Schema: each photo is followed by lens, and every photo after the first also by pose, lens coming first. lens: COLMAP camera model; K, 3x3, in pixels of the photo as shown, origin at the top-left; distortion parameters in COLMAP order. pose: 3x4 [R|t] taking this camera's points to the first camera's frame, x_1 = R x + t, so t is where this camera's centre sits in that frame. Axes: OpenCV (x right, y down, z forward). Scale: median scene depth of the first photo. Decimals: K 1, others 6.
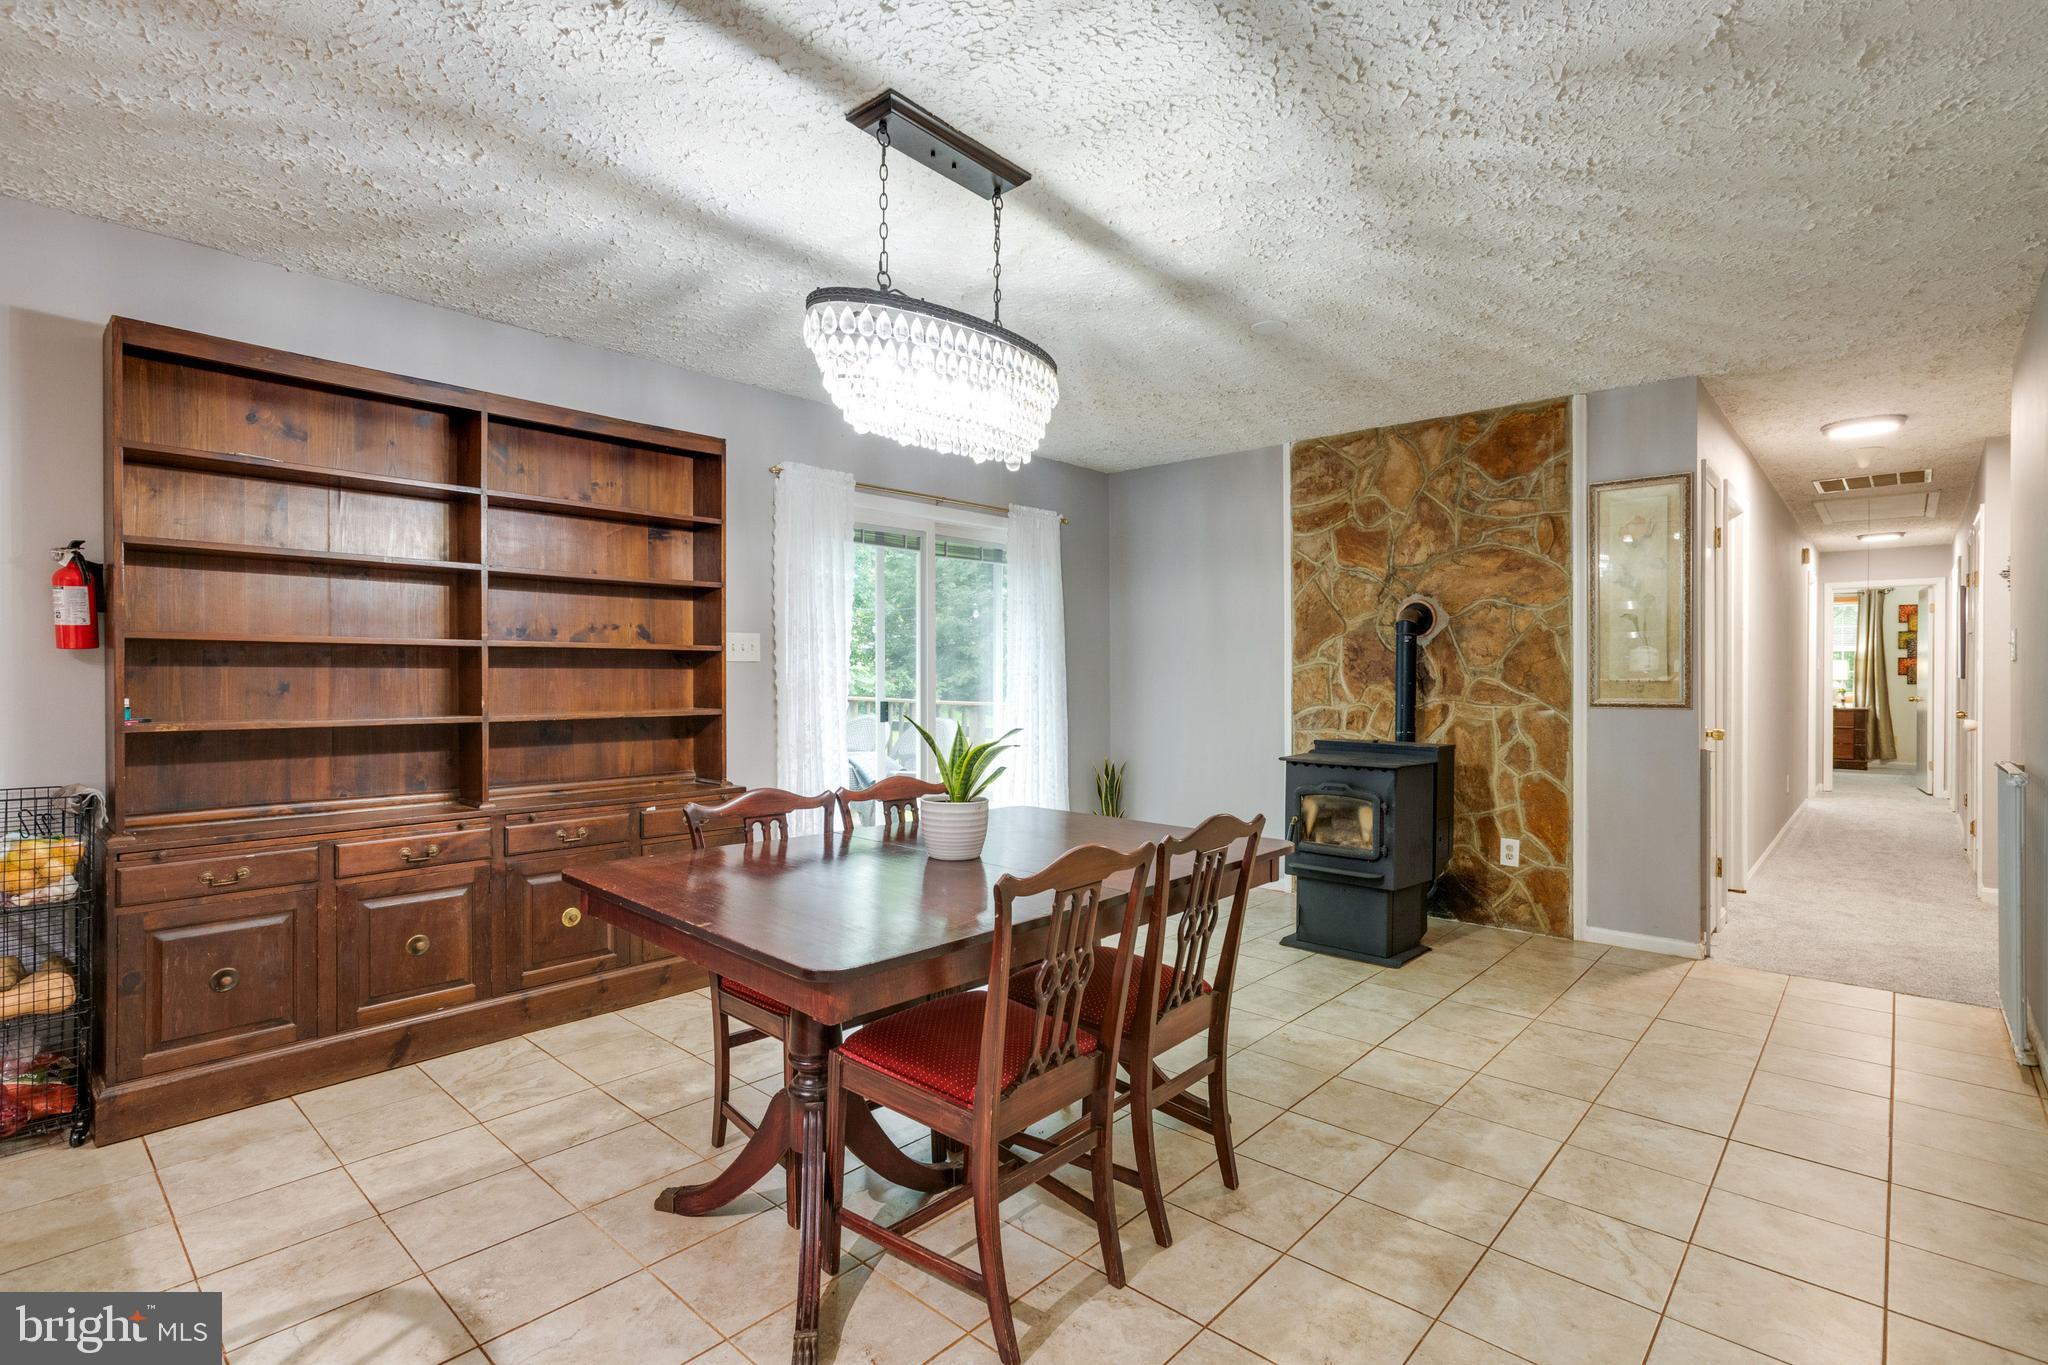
lens RADIAL K [[982.6, 0, 1028.6], [0, 982.6, 682.8], [0, 0, 1]] dist [-0.003477, 0.004666]
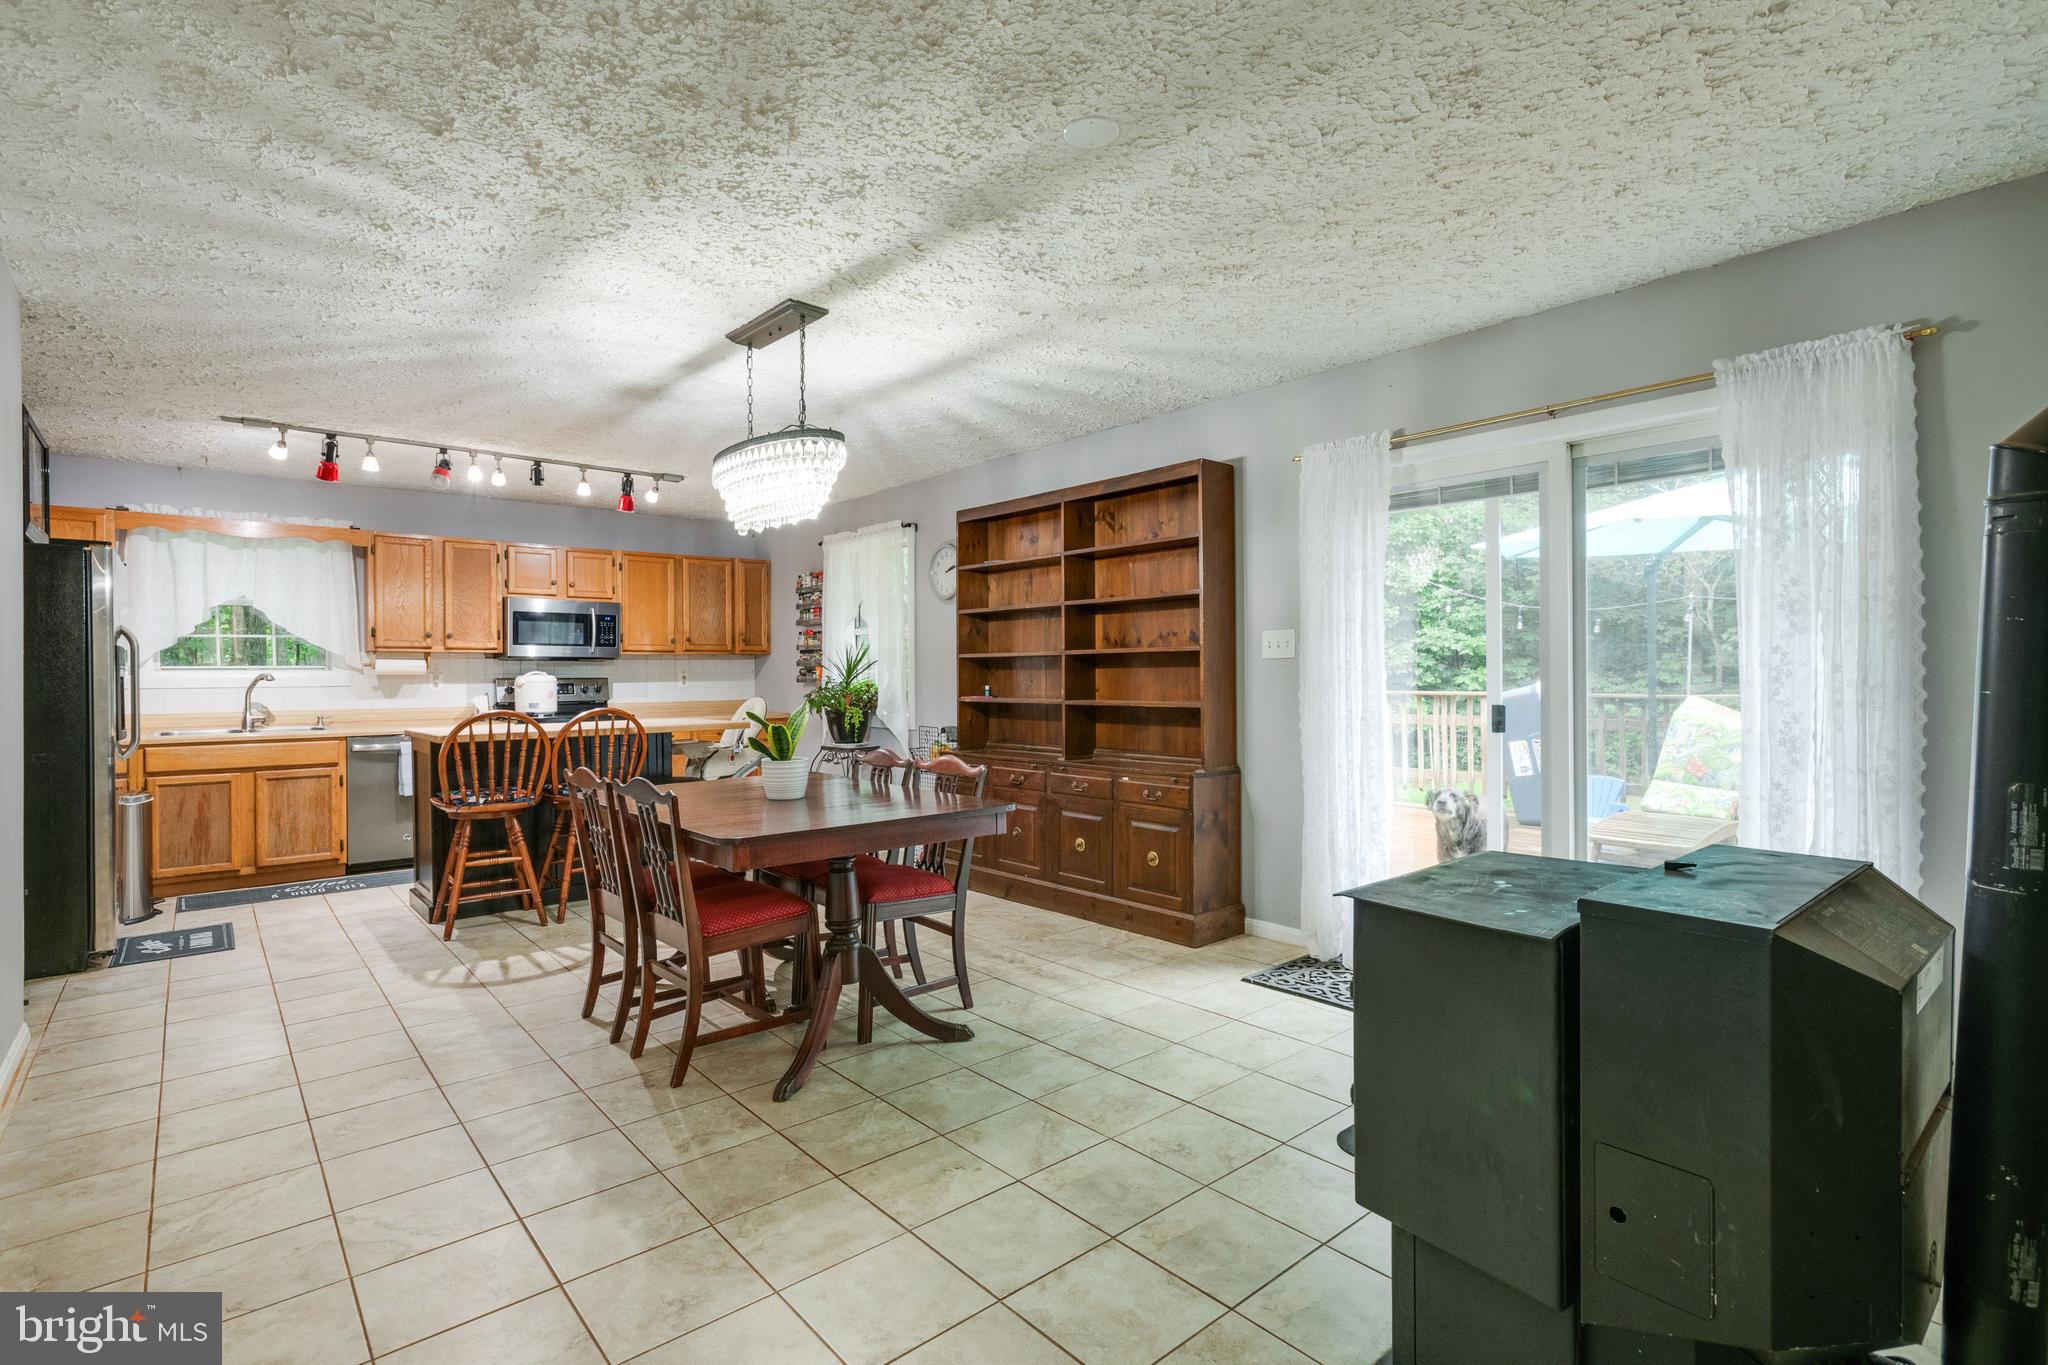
lens RADIAL K [[982.6, 0, 1020.0], [0, 982.6, 675.2], [0, 0, 1]] dist [-0.003477, 0.004666]
pose [[-0.135530, -0.000186, -0.990773, 0.692578], [-0.001141, 0.999999, -0.000032, -0.003686], [0.990773, 0.001126, -0.135530, 0.804101]]
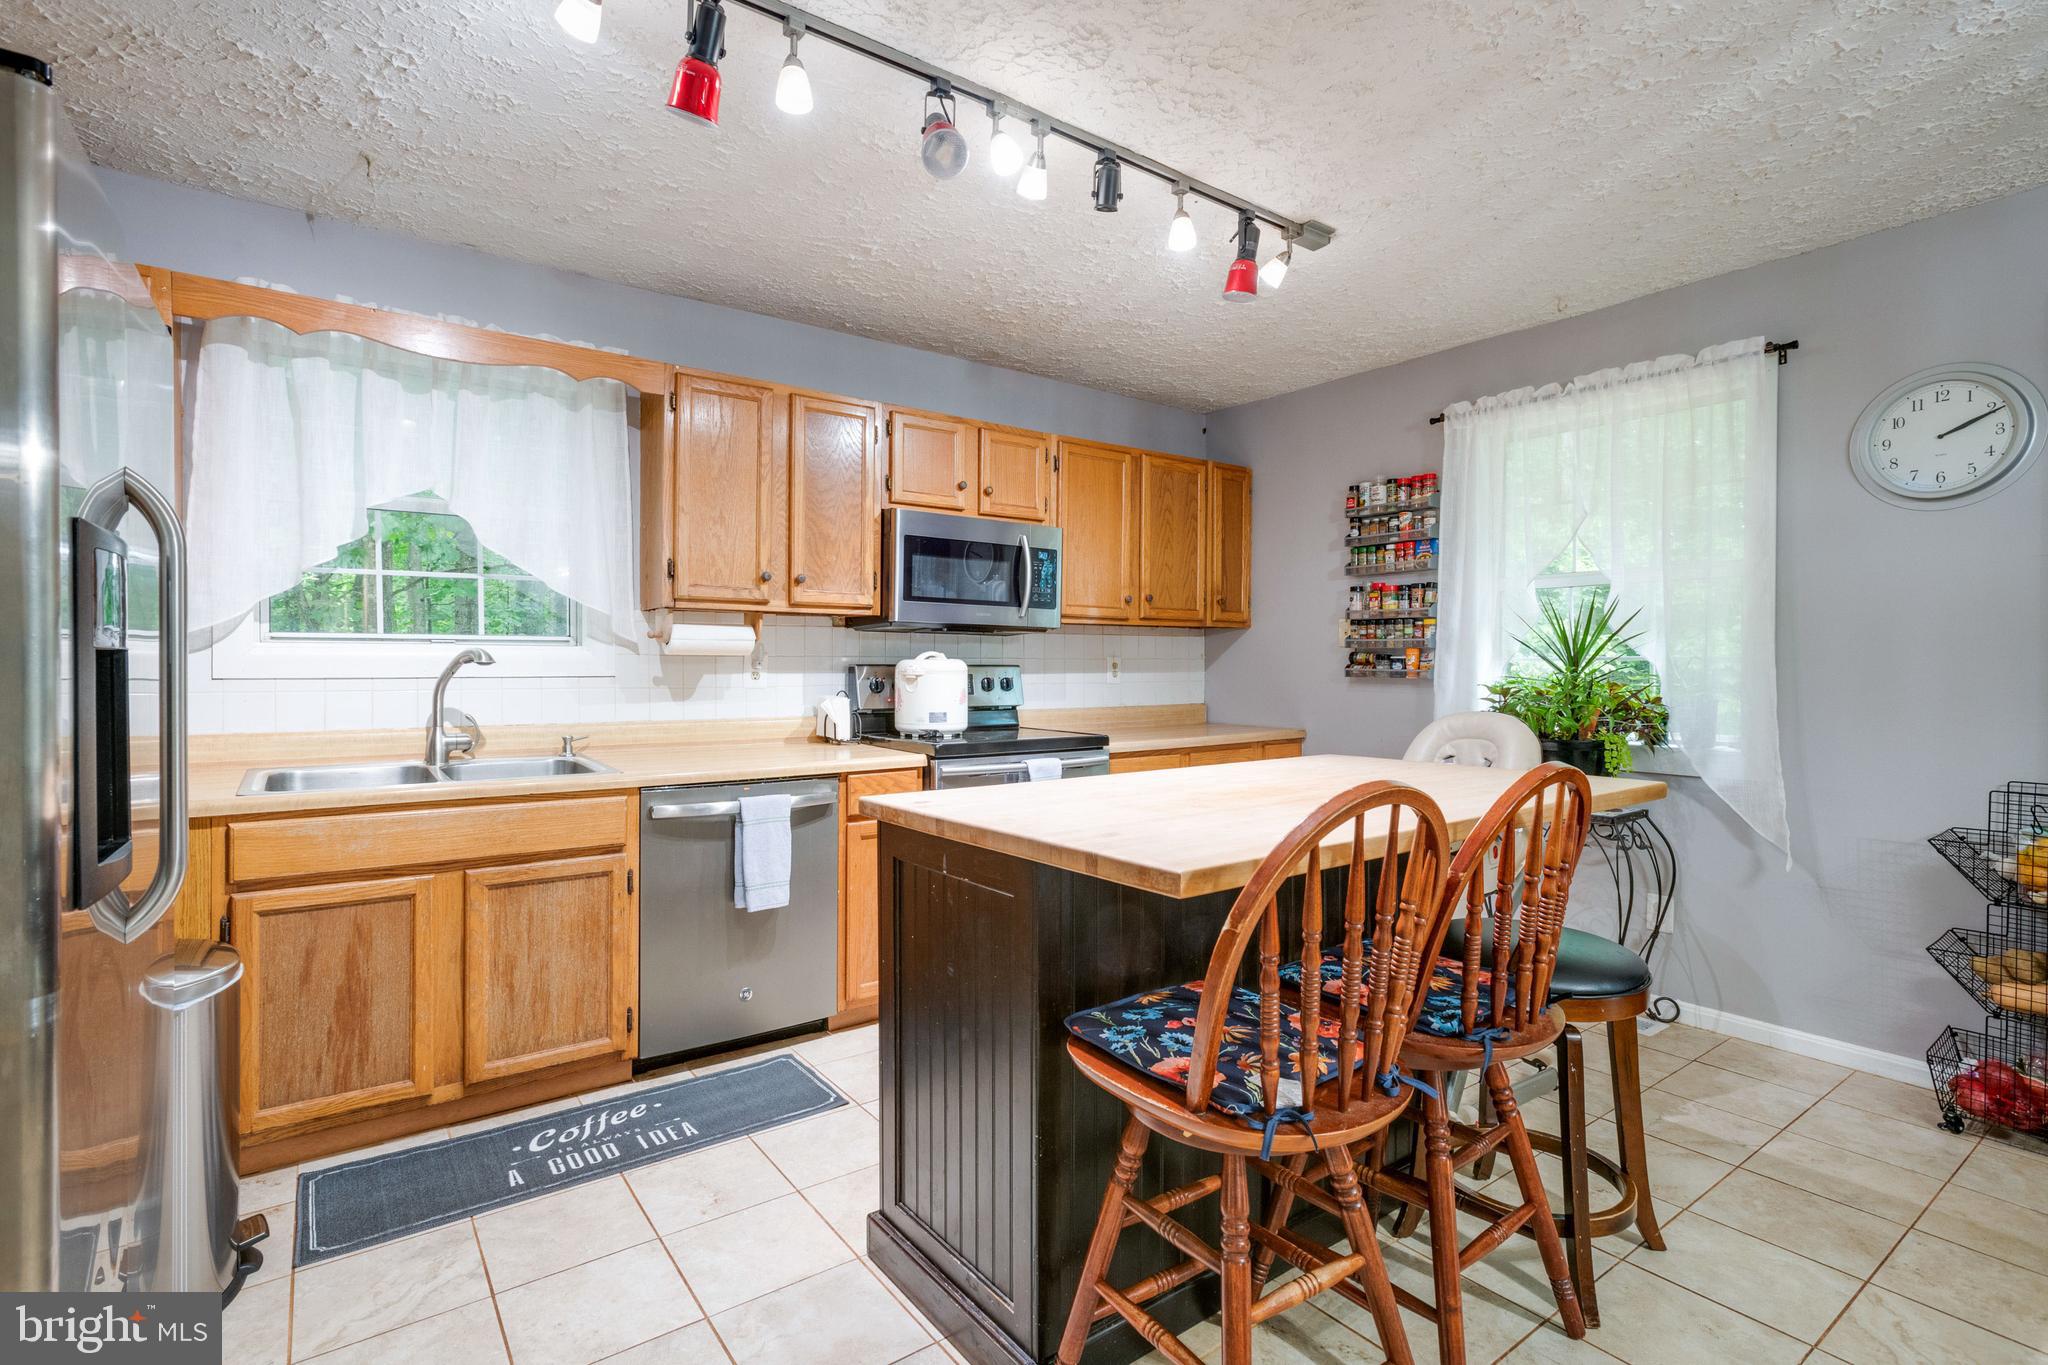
lens RADIAL K [[982.6, 0, 1008.5], [0, 982.6, 666.9], [0, 0, 1]] dist [-0.003477, 0.004666]
pose [[-0.215037, 0.002086, -0.976604, 0.084465], [-0.014293, 0.999884, 0.005283, -0.001835], [0.976501, 0.015095, -0.214982, 0.114289]]
